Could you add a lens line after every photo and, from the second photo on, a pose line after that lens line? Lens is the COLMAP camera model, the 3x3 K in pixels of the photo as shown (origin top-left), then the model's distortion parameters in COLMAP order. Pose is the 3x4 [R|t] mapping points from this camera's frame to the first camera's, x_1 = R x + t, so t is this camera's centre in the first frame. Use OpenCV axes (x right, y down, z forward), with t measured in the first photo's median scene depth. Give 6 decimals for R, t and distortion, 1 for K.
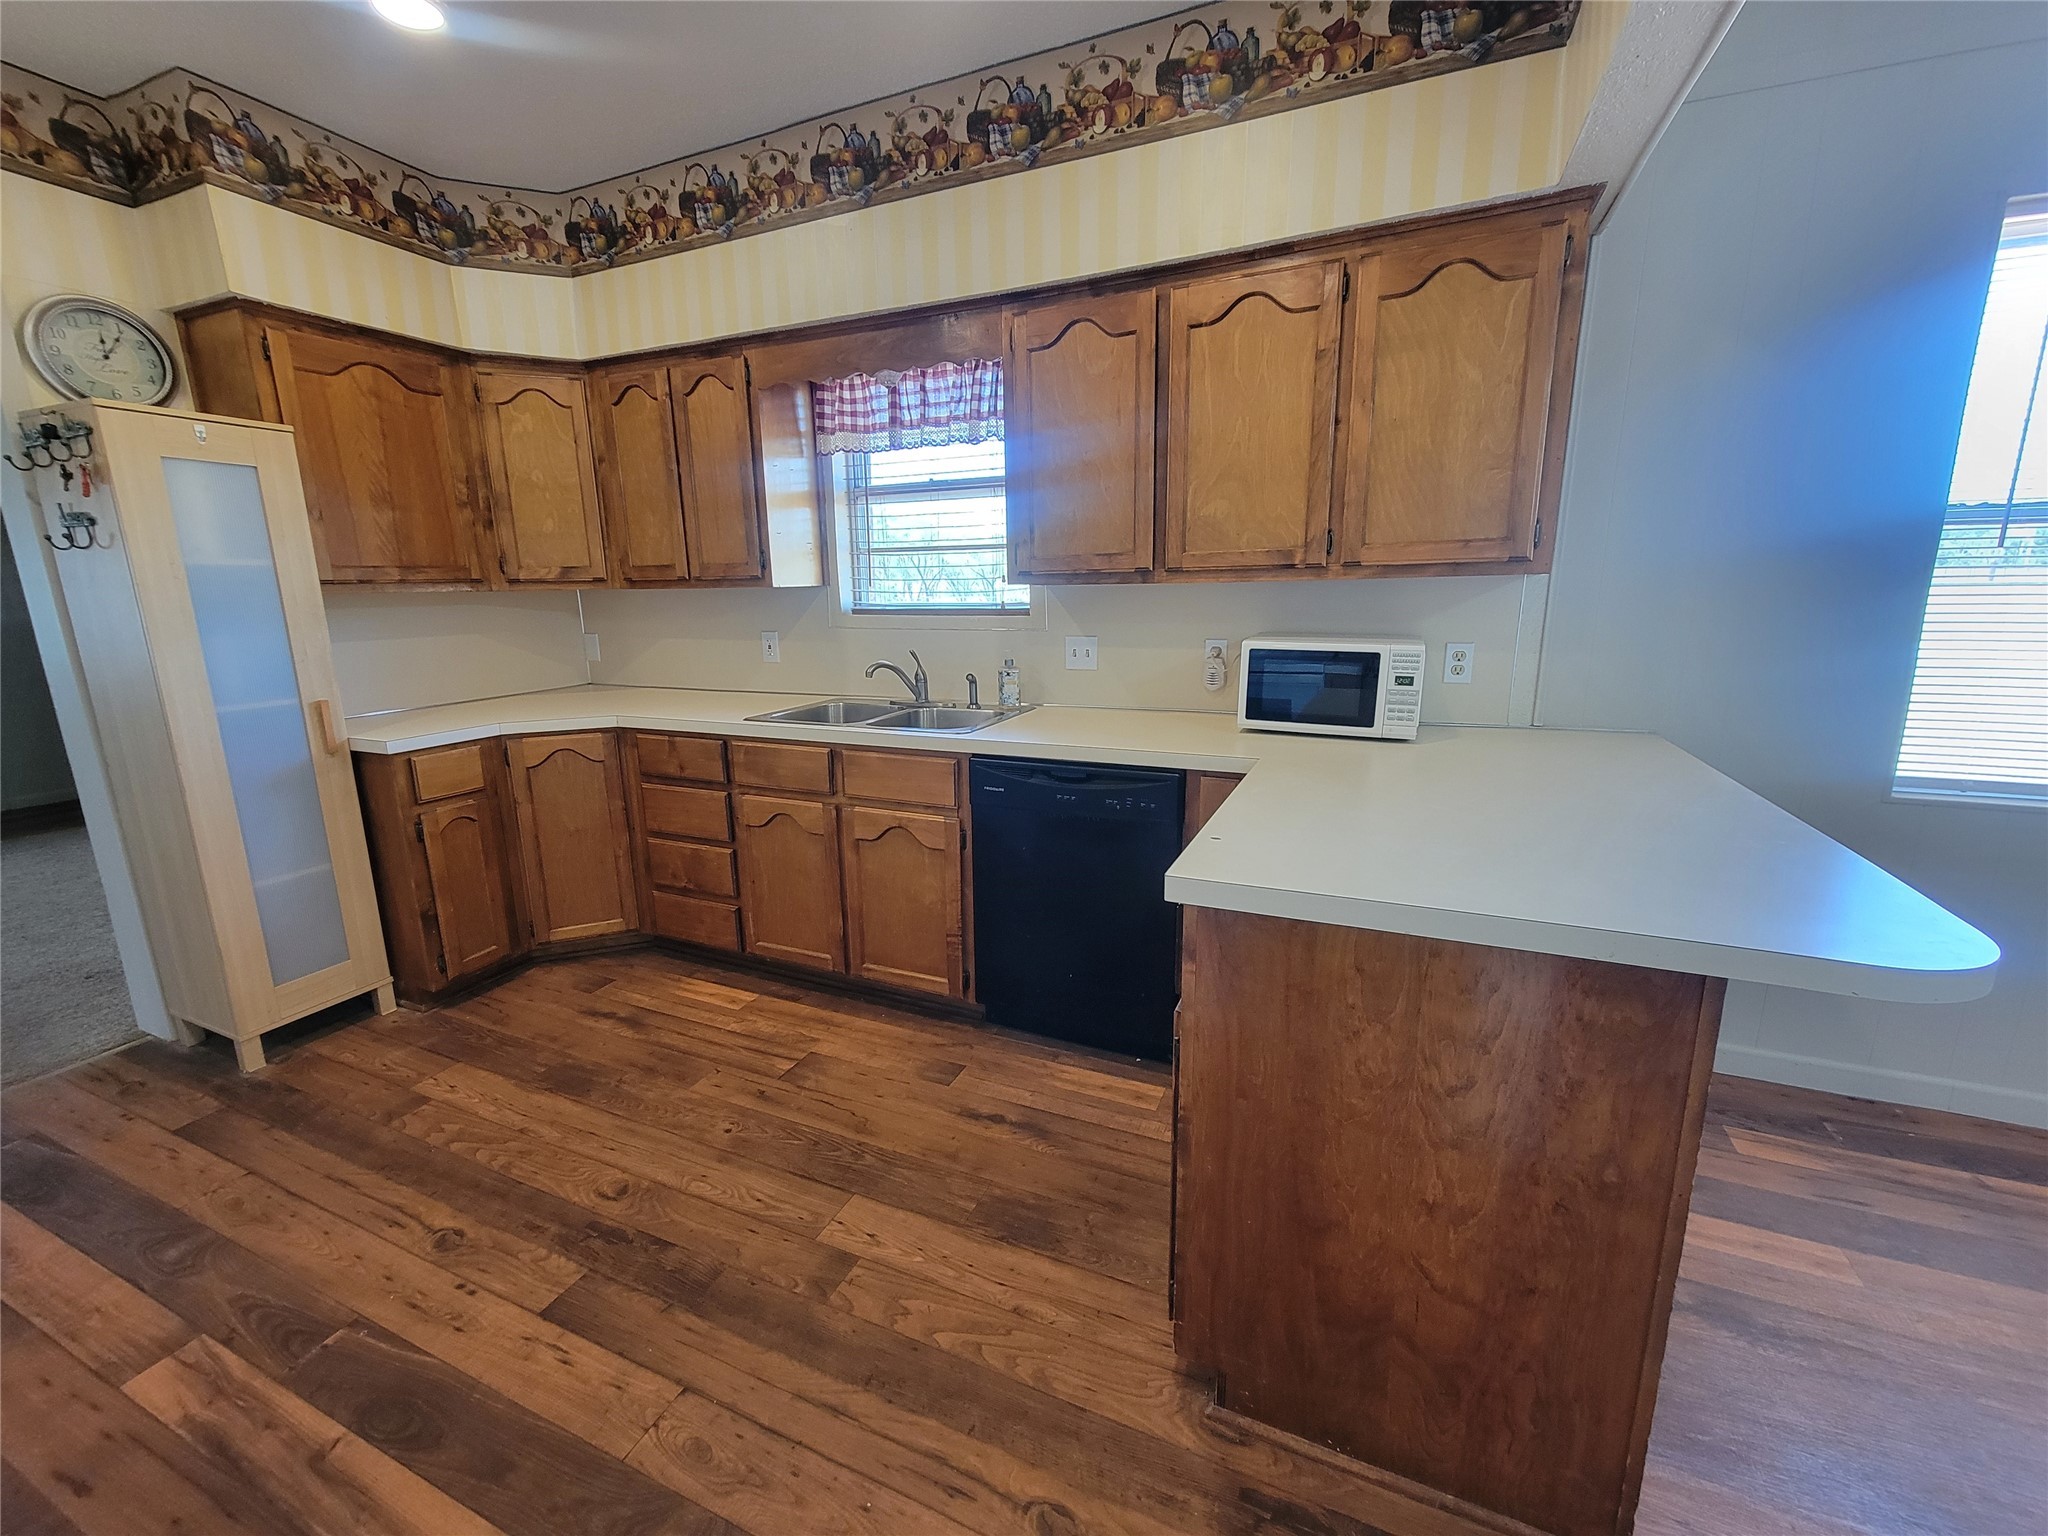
lens RADIAL K [[830.0, 0, 1005.4], [0, 830.0, 772.3], [0, 0, 1]] dist [0.001271, 0.000196]
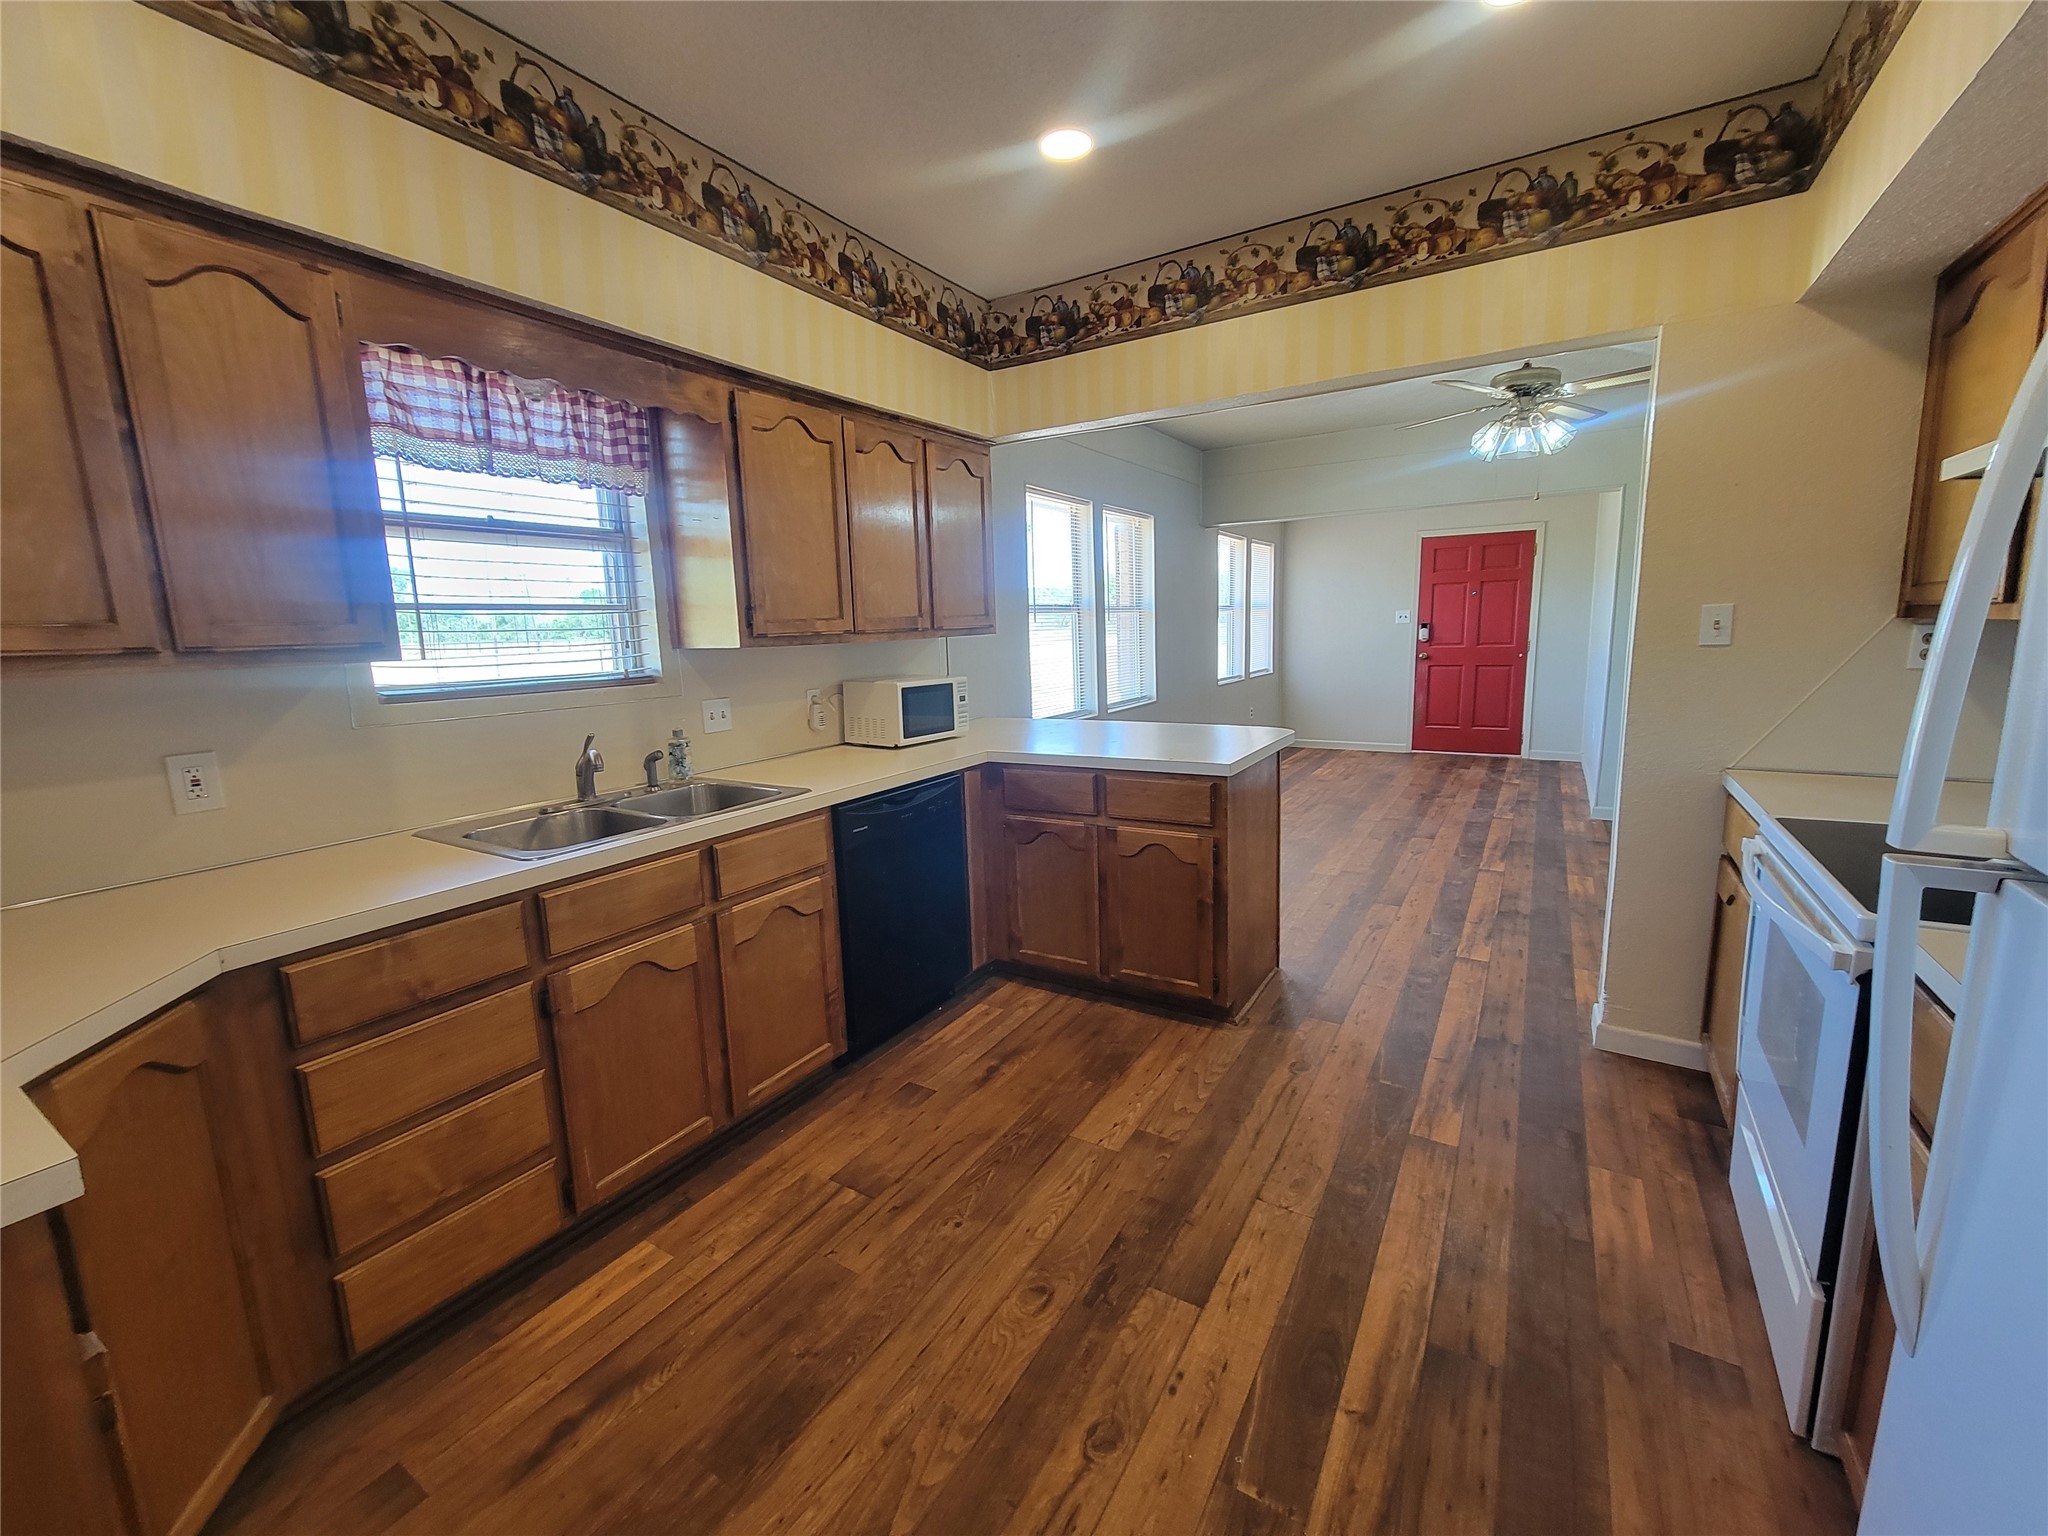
lens RADIAL K [[830.0, 0, 1002.0], [0, 830.0, 772.9], [0, 0, 1]] dist [0.001271, 0.000196]
pose [[0.148165, -0.162626, 0.975500, -1.124491], [0.247386, 0.961122, 0.122655, -0.149845], [-0.957521, 0.223152, 0.182636, 0.659185]]
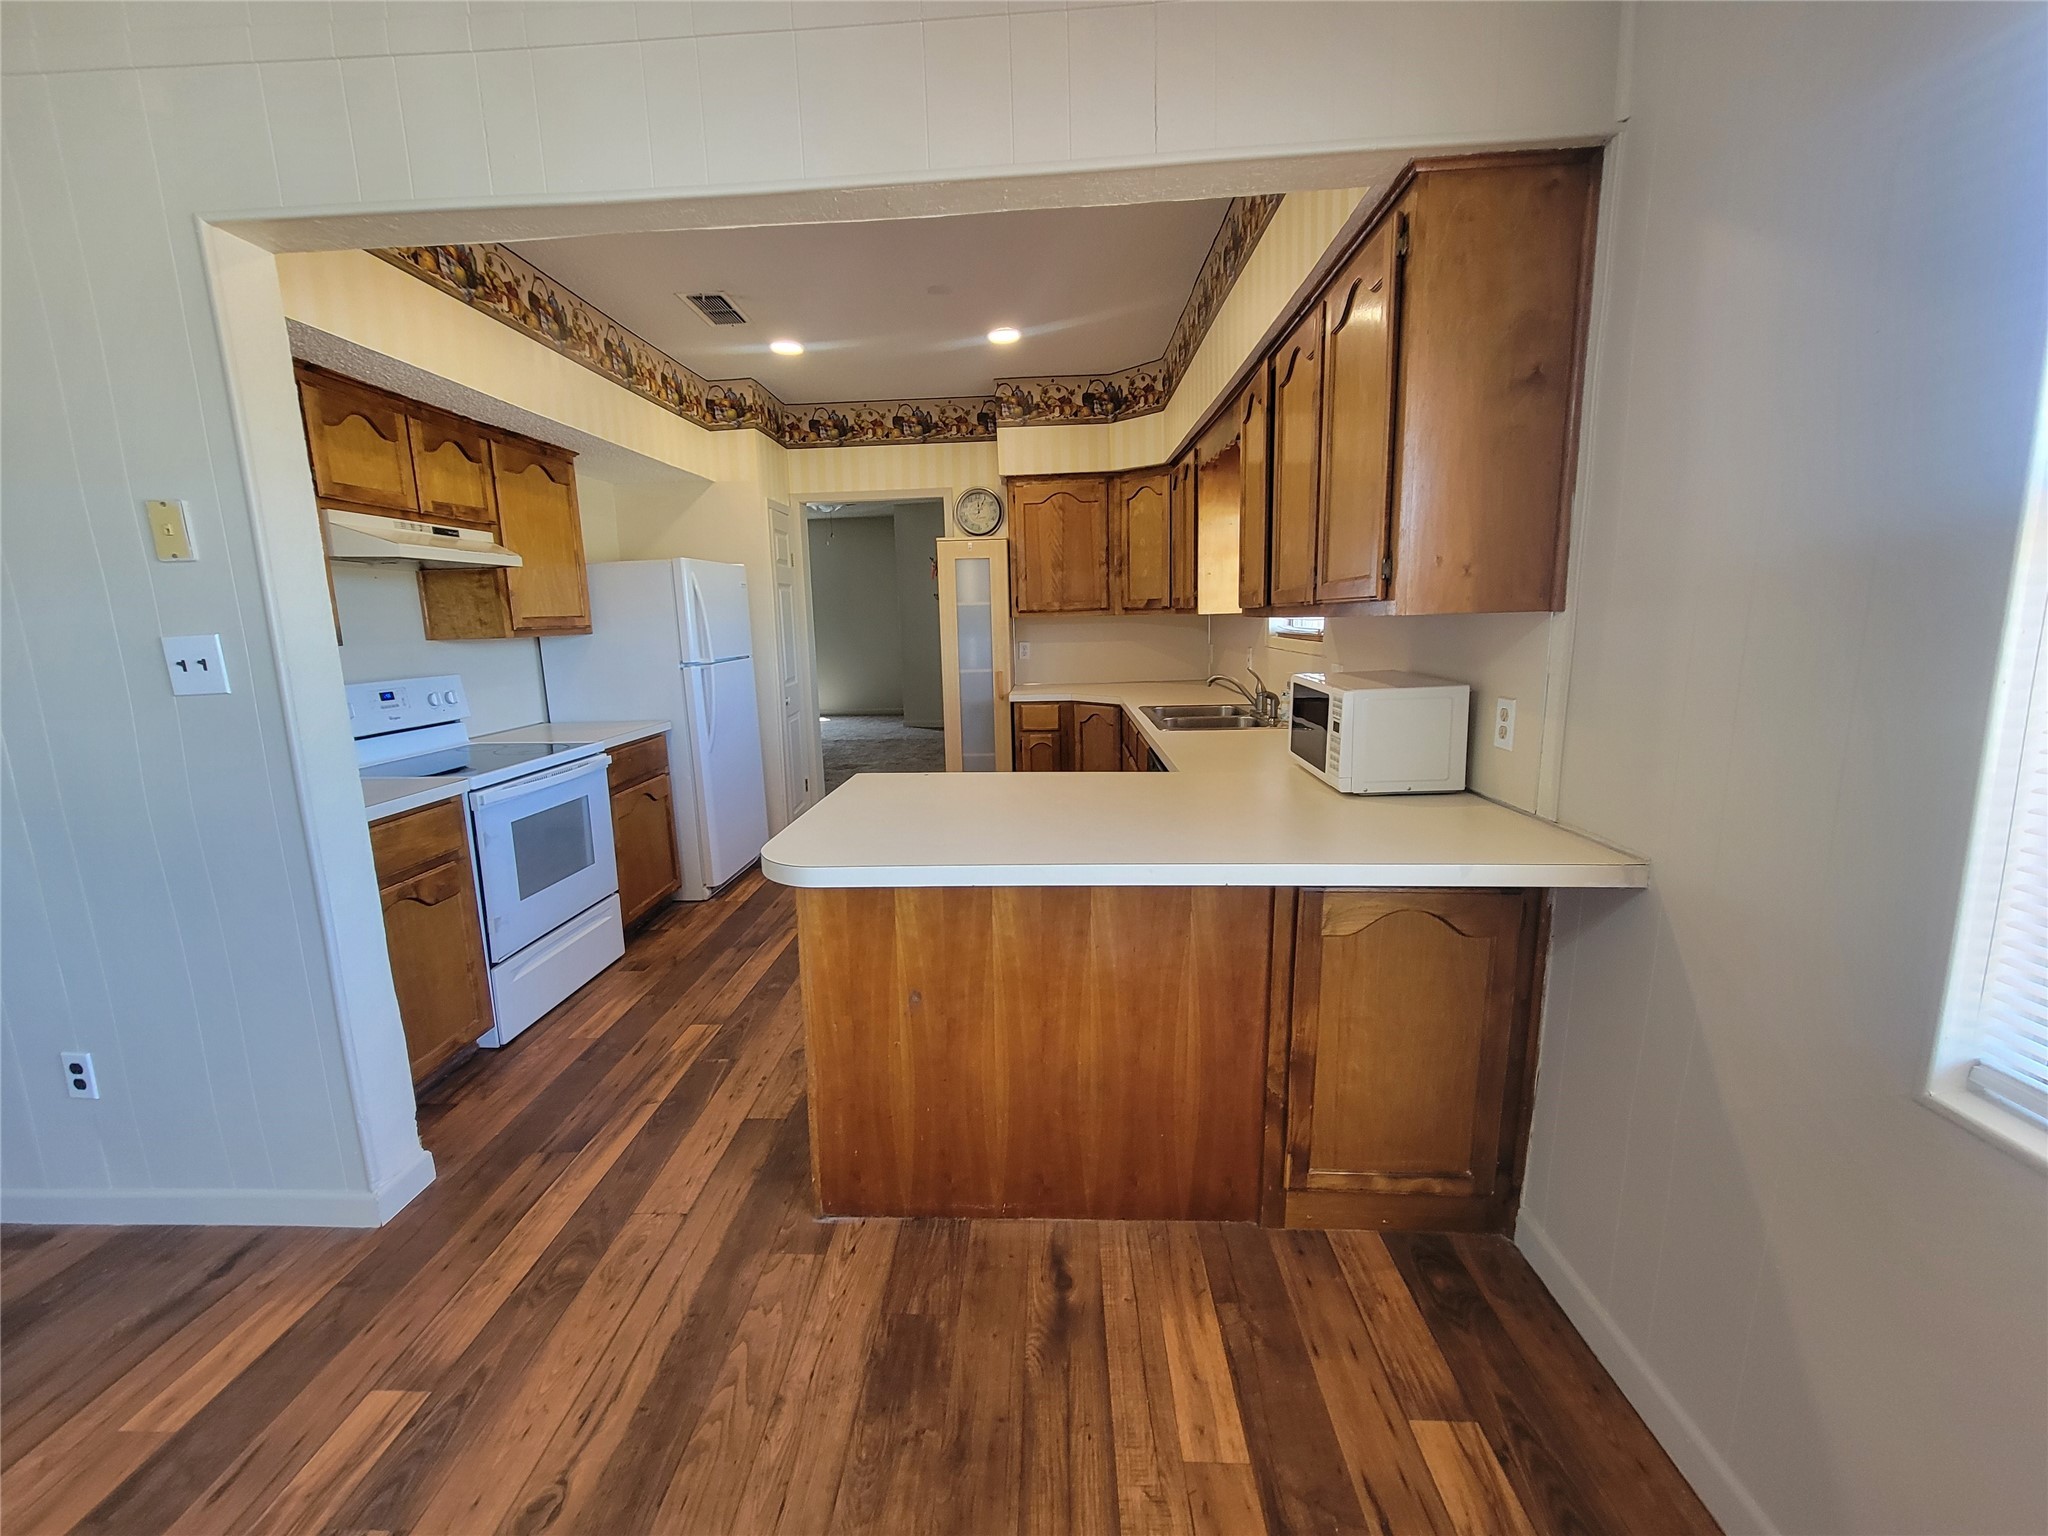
lens RADIAL K [[830.0, 0, 1008.0], [0, 830.0, 746.3], [0, 0, 1]] dist [0.001271, 0.000196]
pose [[0.369350, 0.158775, -0.915626, 0.627099], [-0.187817, 0.977717, 0.093780, -0.161247], [0.910113, 0.137333, 0.390940, 0.556241]]
